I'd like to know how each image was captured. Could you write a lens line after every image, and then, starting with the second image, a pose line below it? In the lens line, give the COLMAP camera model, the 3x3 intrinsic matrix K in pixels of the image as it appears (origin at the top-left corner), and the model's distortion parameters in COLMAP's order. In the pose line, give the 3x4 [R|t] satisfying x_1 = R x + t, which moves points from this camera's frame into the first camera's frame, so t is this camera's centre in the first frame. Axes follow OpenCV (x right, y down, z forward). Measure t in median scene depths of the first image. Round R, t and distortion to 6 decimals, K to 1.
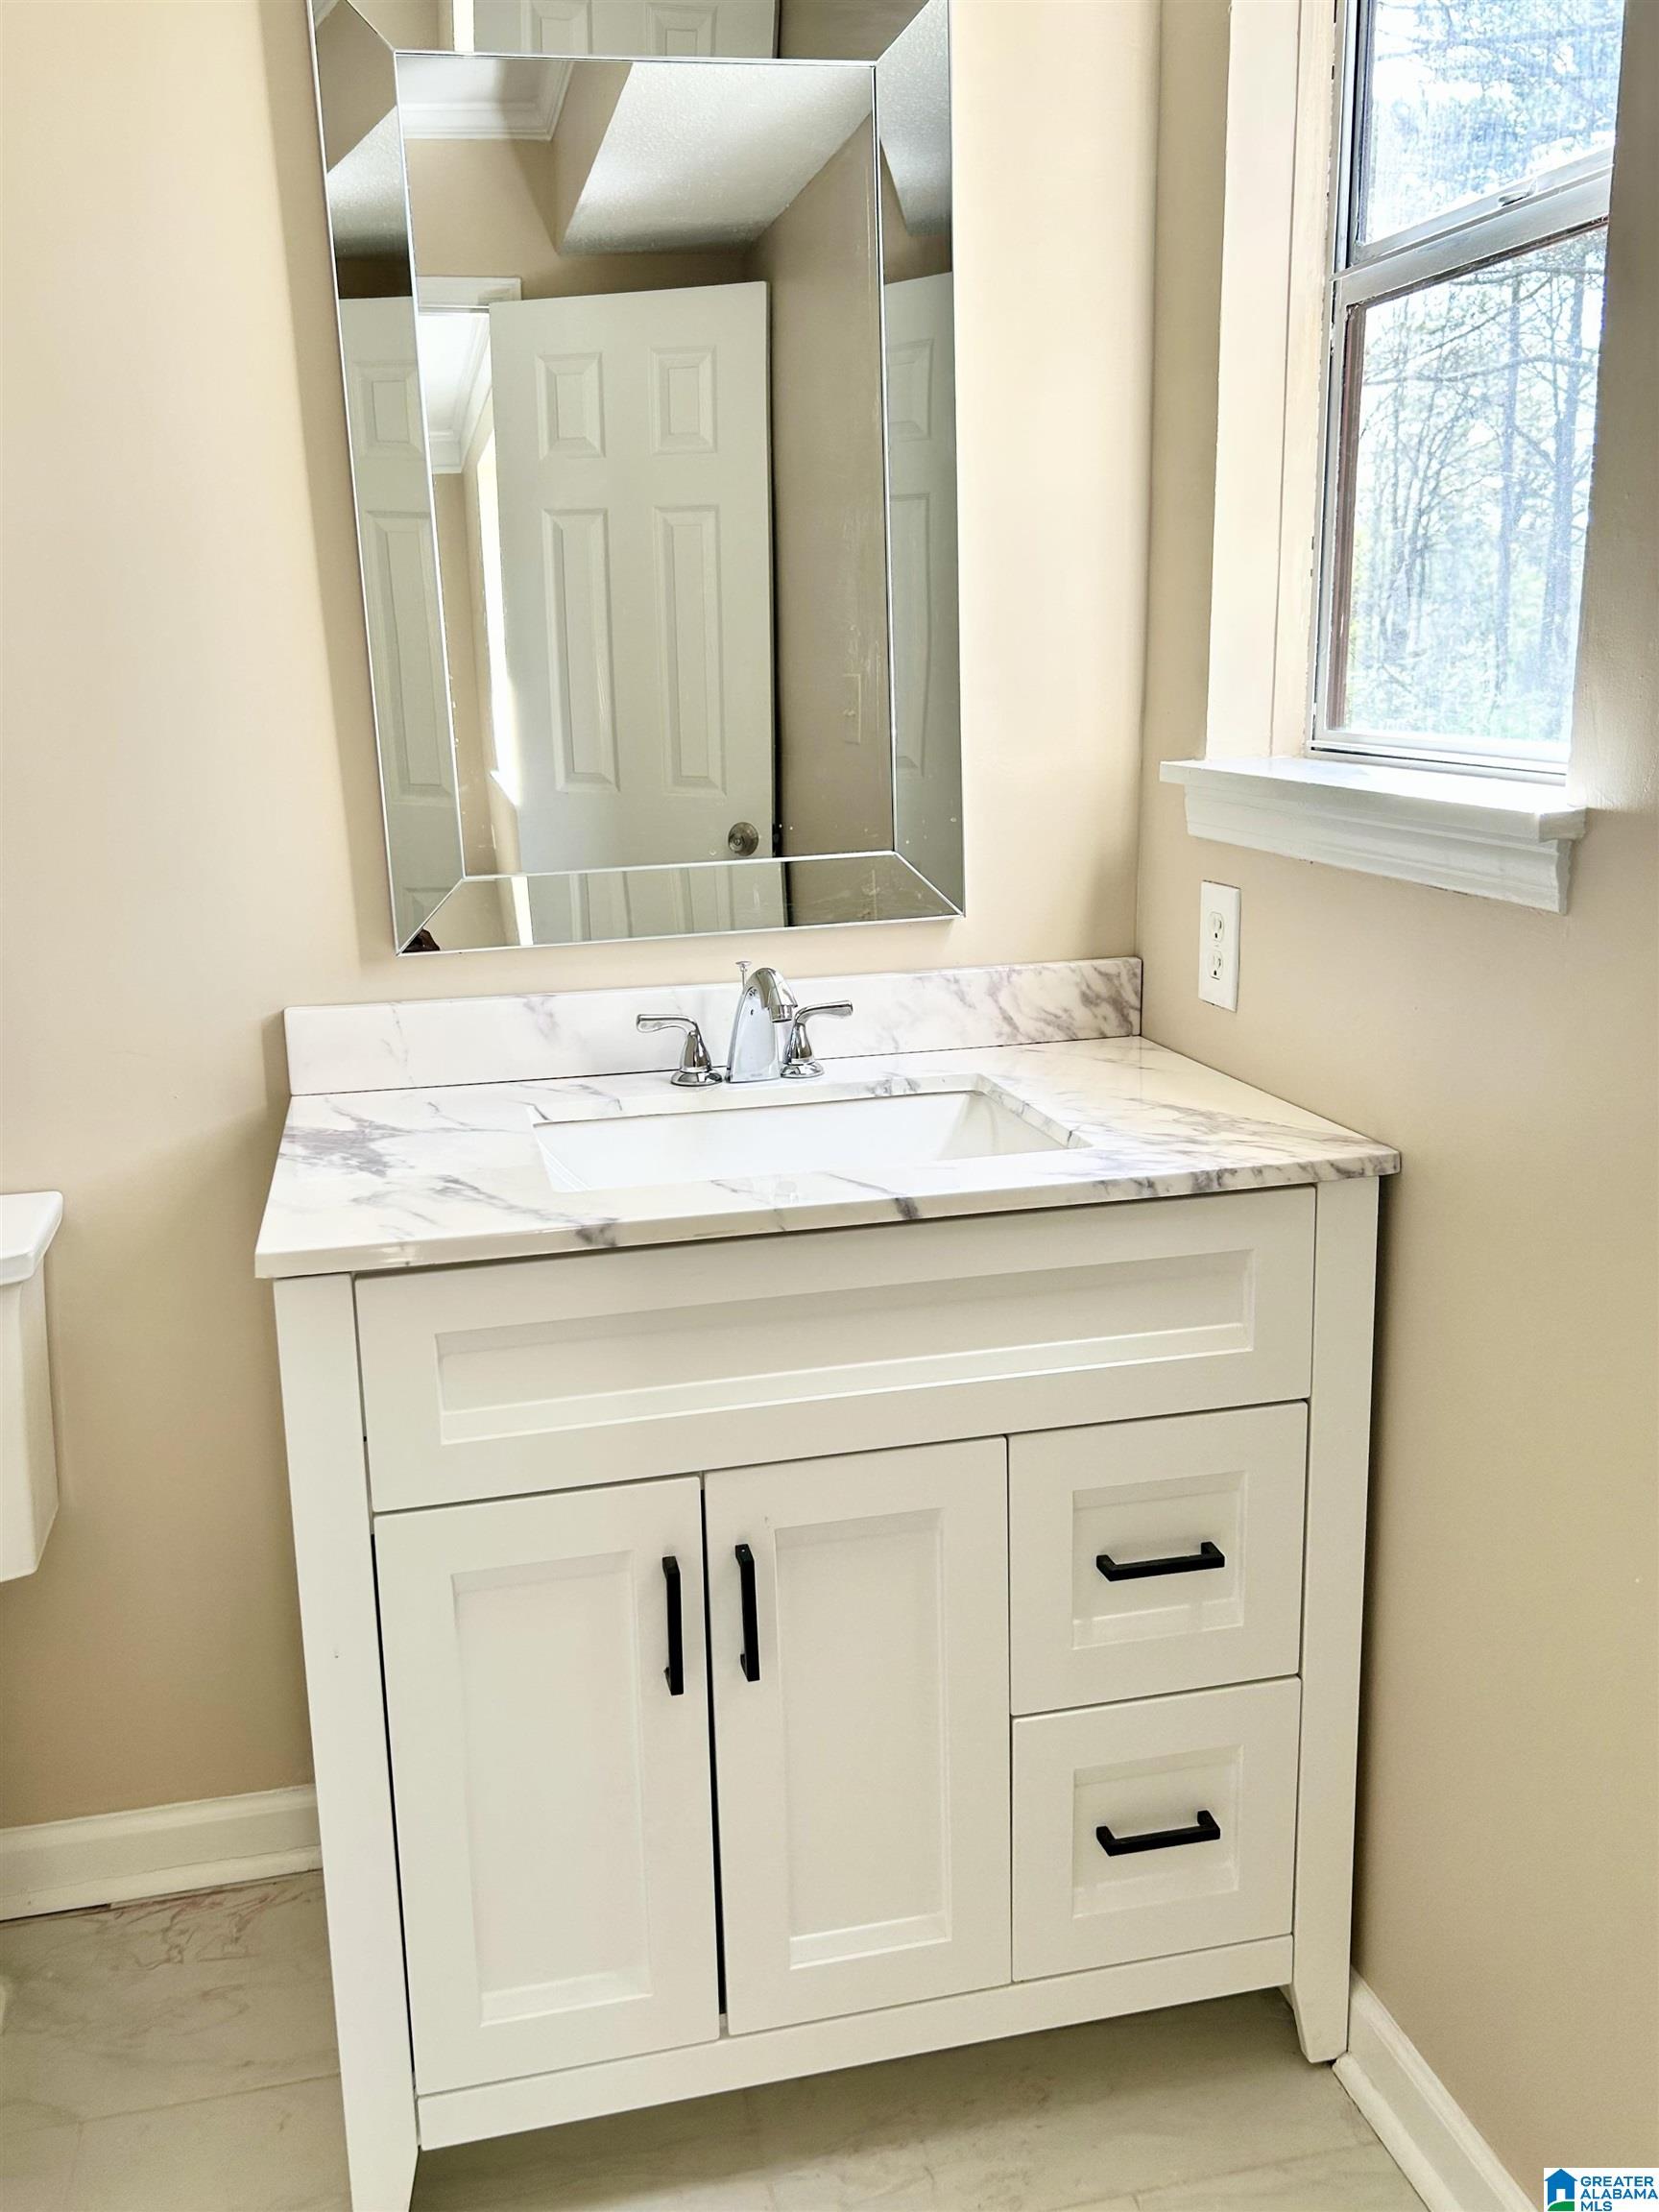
lens RADIAL K [[1784.8, 0, 791.2], [0, 1784.8, 1070.9], [0, 0, 1]] dist [0.049203, -0.049757]
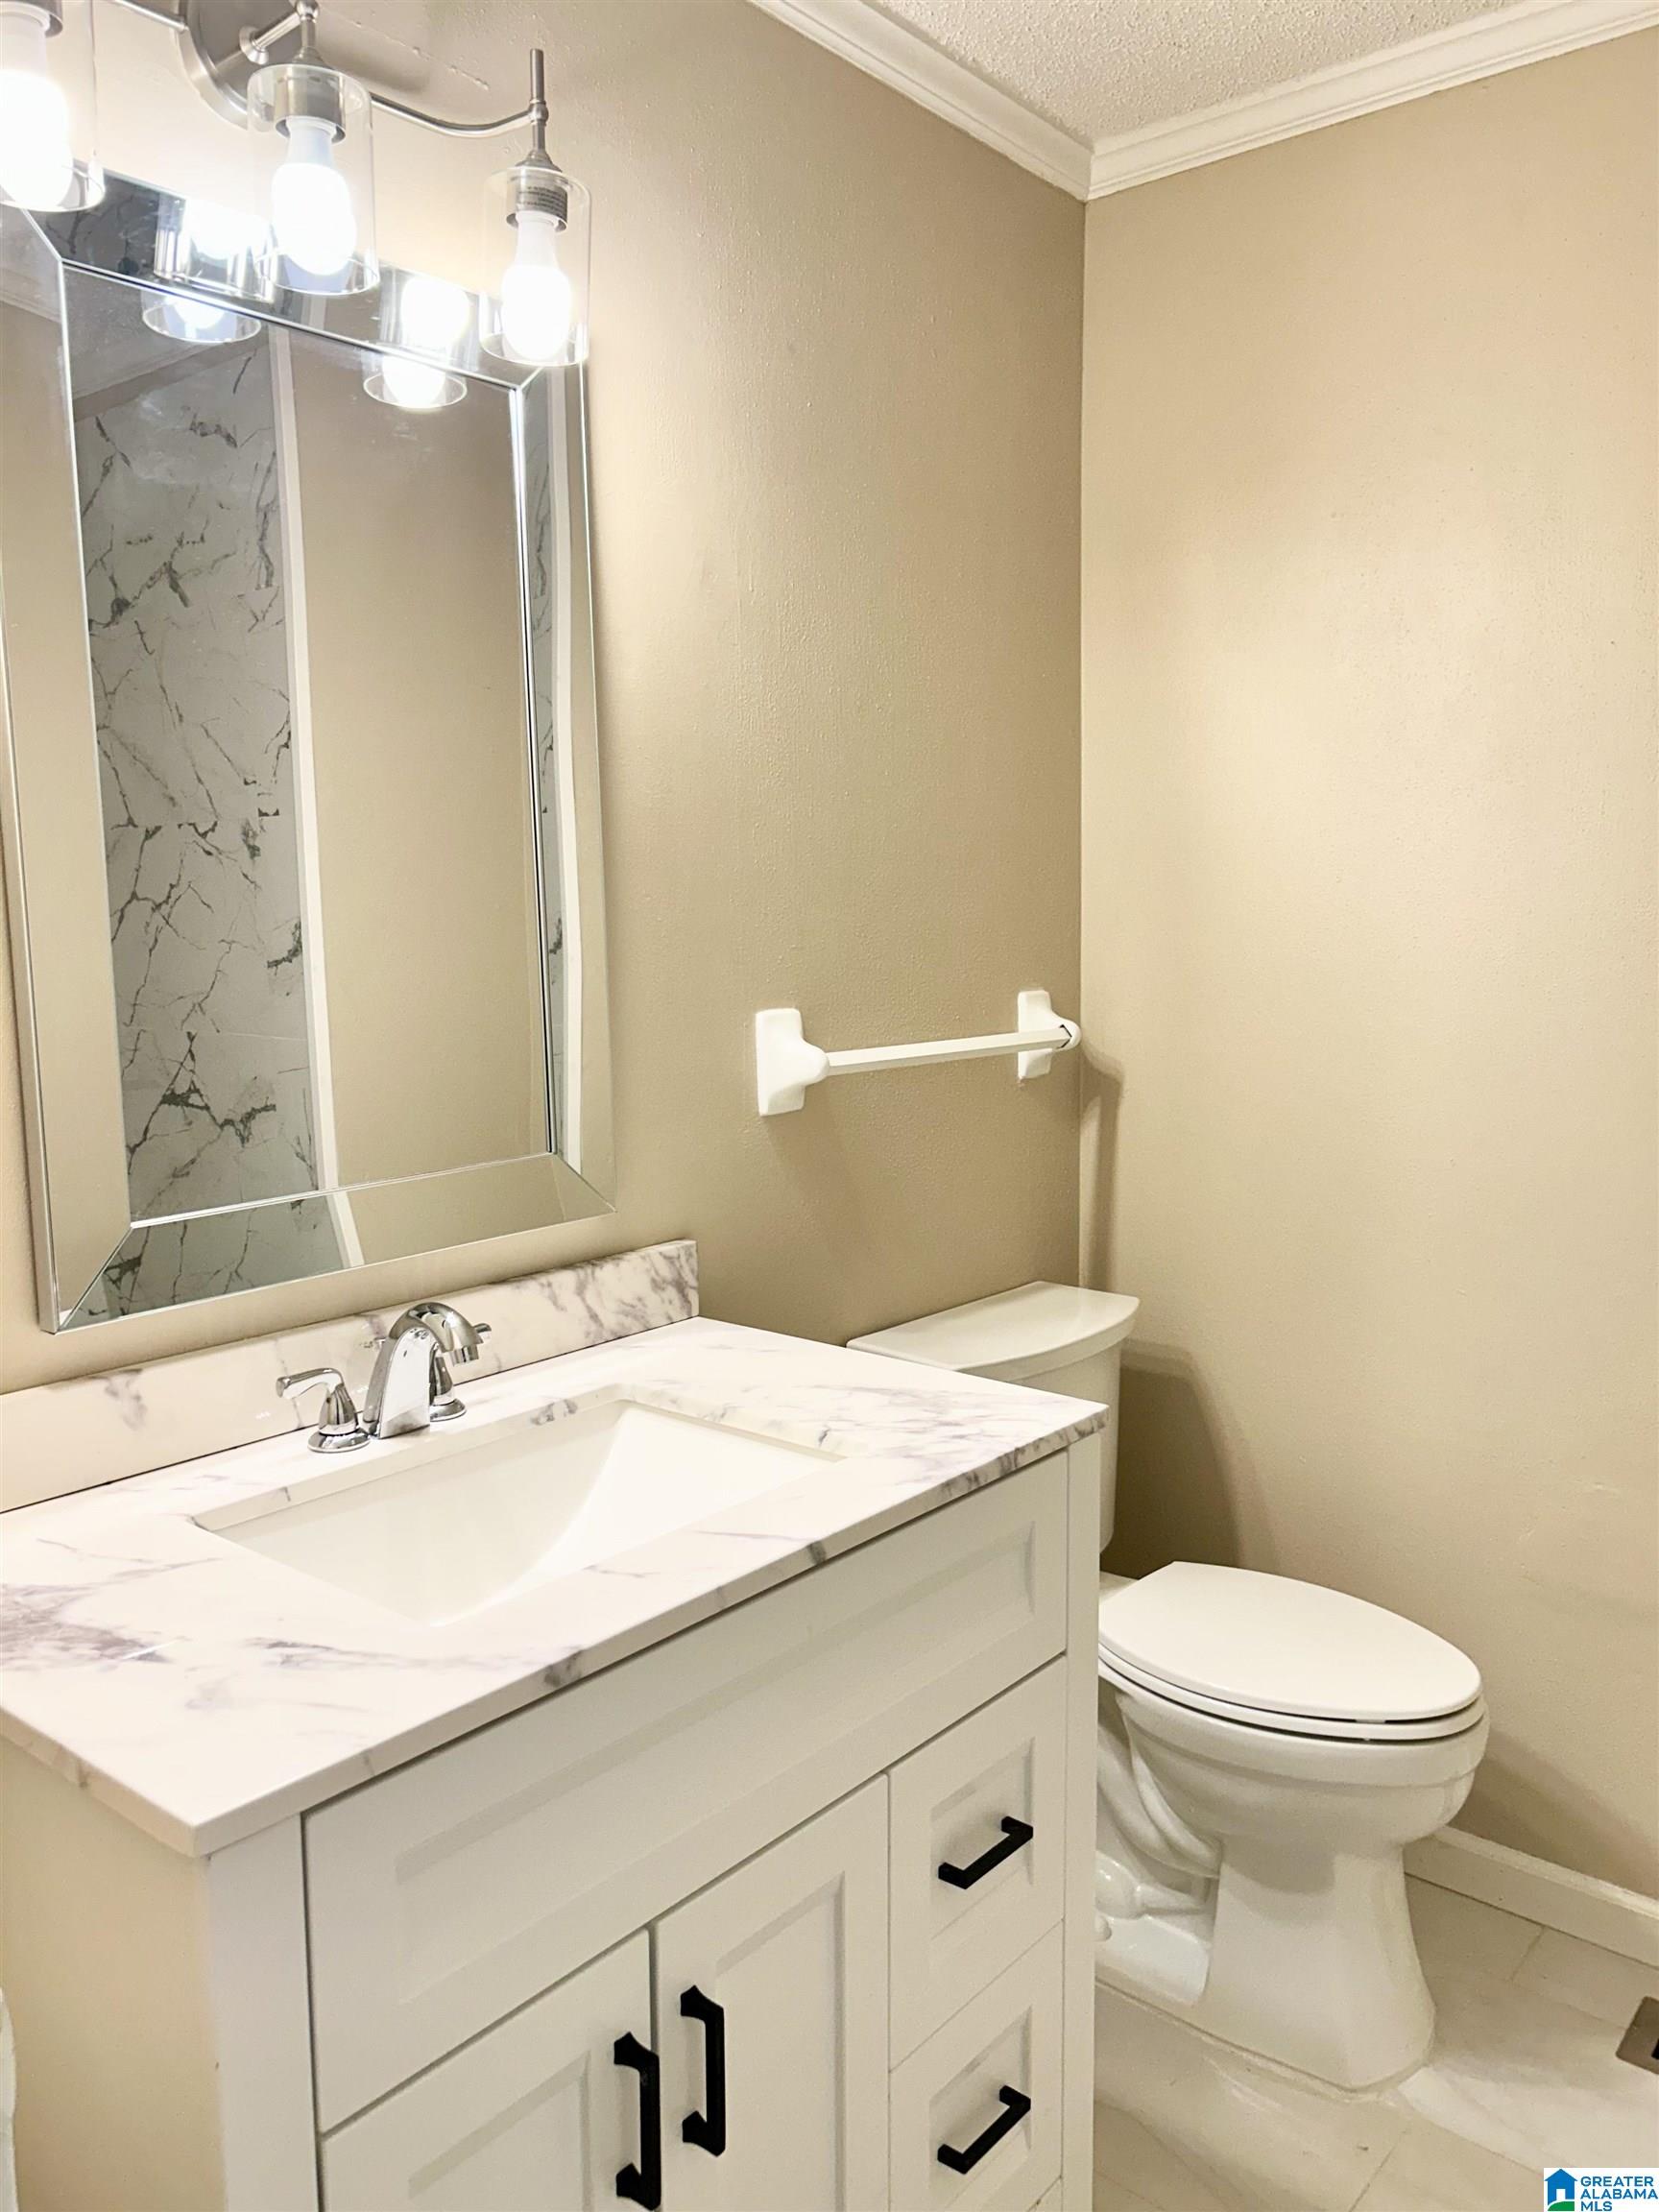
lens RADIAL K [[1663.6, 0, 819.4], [0, 1663.6, 1096.6], [0, 0, 1]] dist [0.043404, -0.046209]
pose [[0.793796, -0.050135, 0.606114, -0.381892], [0.114974, 0.990997, -0.068605, -0.084287], [-0.597217, 0.124146, 0.792414, 0.238069]]
